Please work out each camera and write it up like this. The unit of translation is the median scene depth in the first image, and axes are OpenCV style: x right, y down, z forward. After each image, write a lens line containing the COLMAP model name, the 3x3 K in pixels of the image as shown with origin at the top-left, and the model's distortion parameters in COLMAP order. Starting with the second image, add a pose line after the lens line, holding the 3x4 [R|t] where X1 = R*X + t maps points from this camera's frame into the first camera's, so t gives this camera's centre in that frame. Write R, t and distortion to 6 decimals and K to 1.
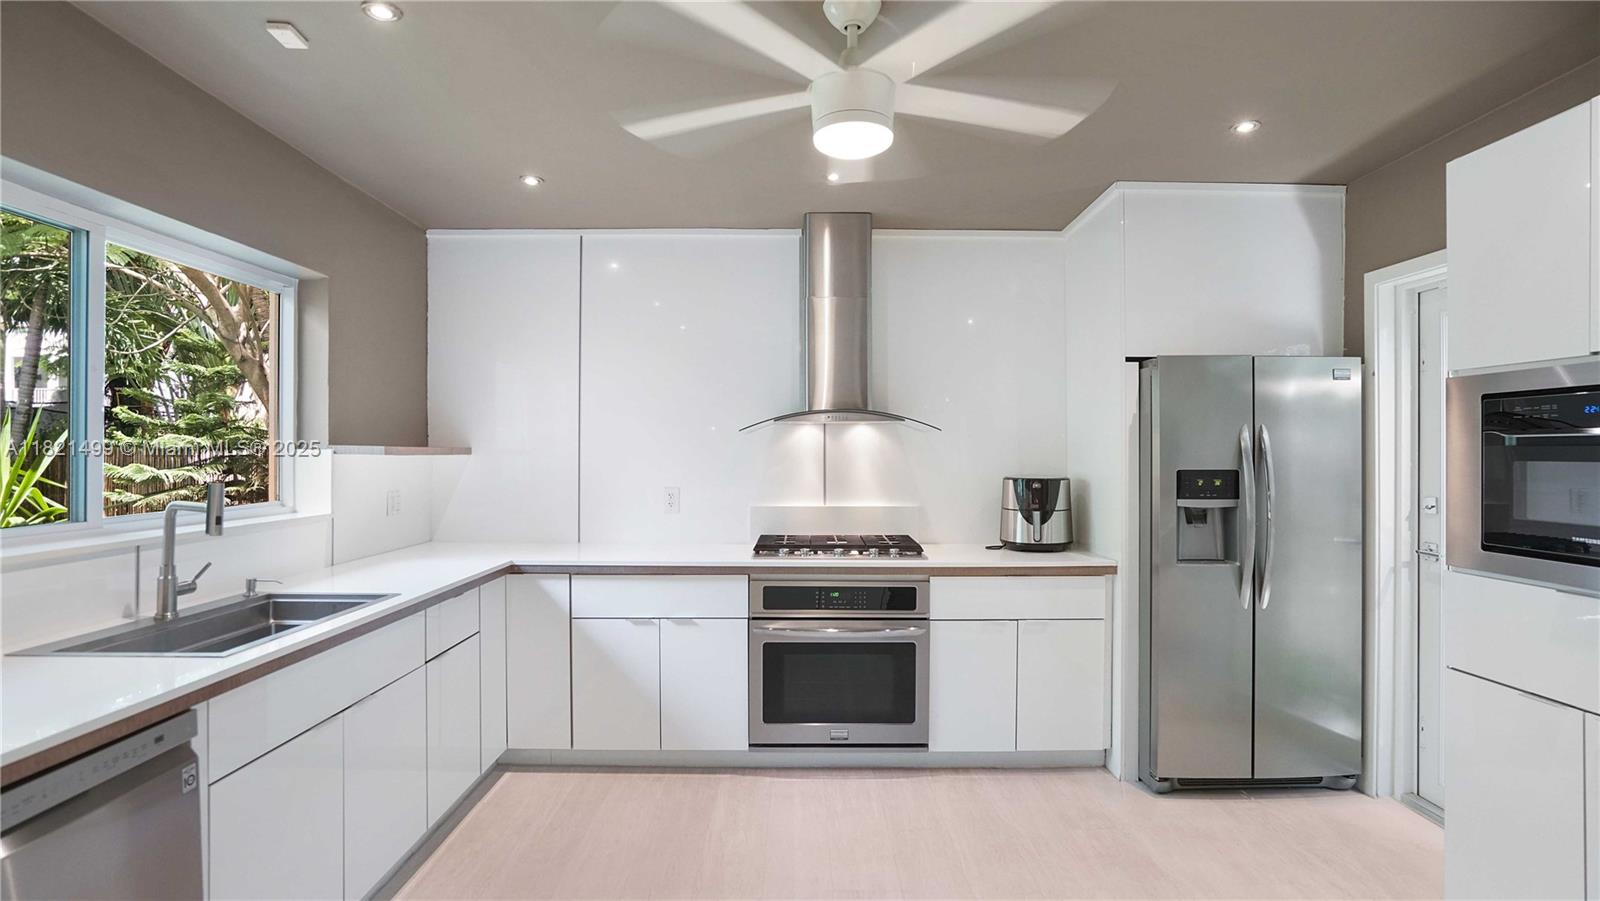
lens RADIAL K [[793.4, 0, 800.0], [0, 793.4, 450.5], [0, 0, 1]] dist [-0.046651, 0.025596]
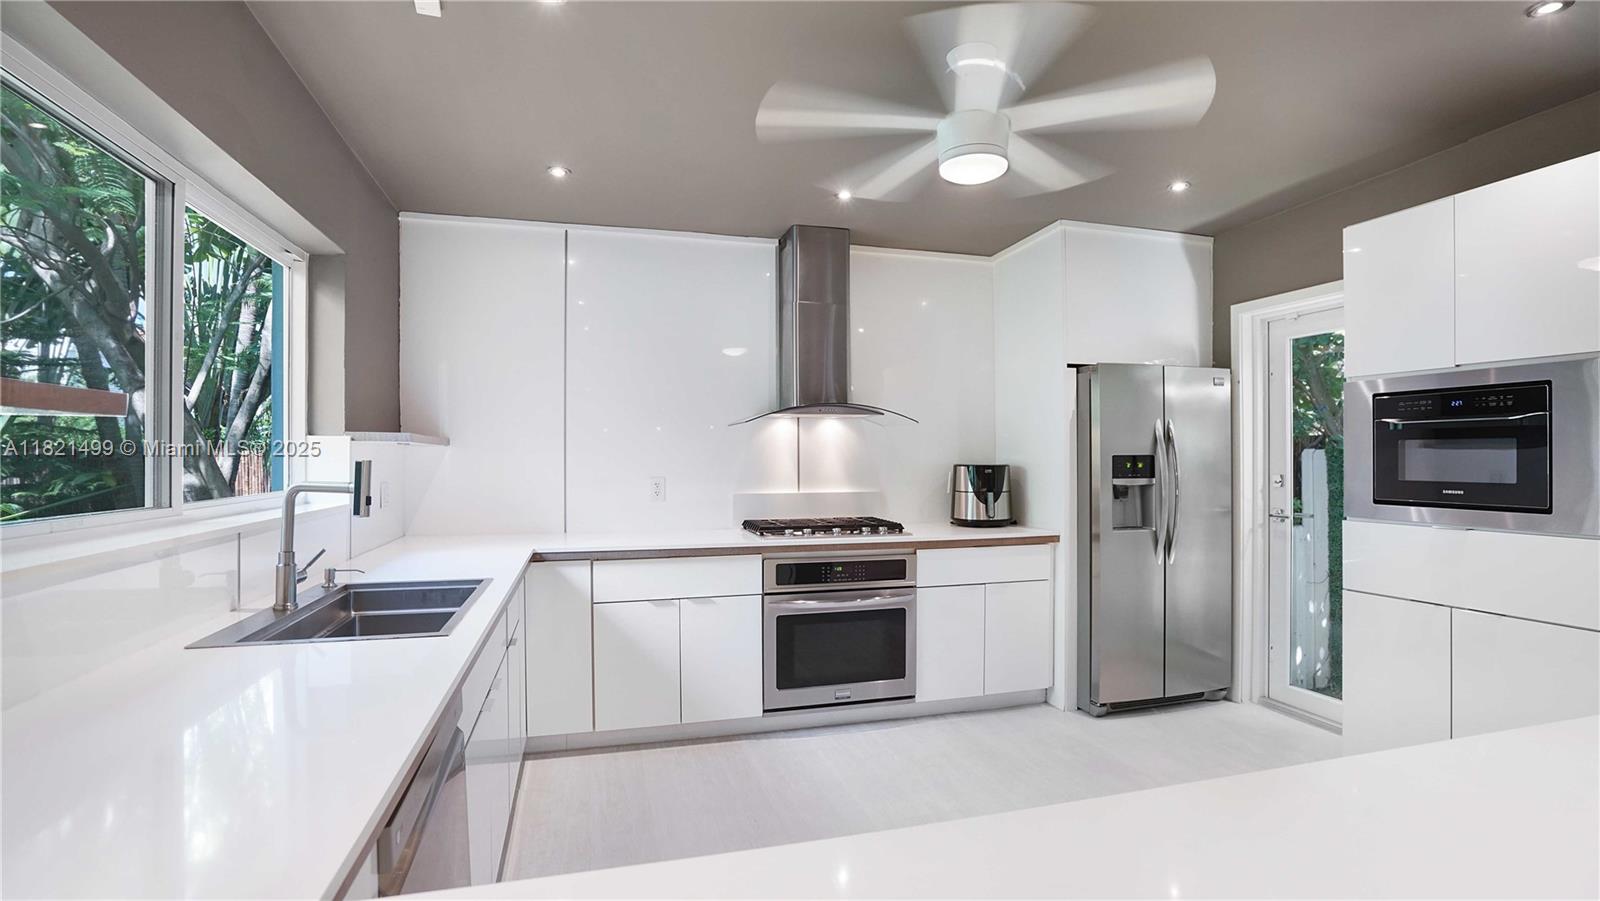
lens RADIAL K [[753.3, 0, 800.2], [0, 753.3, 454.9], [0, 0, 1]] dist [-0.055668, 0.029464]
pose [[0.963100, -0.002800, 0.269131, -0.293311], [0.002985, 0.999996, -0.000280, 0.021600], [-0.269129, 0.001073, 0.963104, -0.006204]]
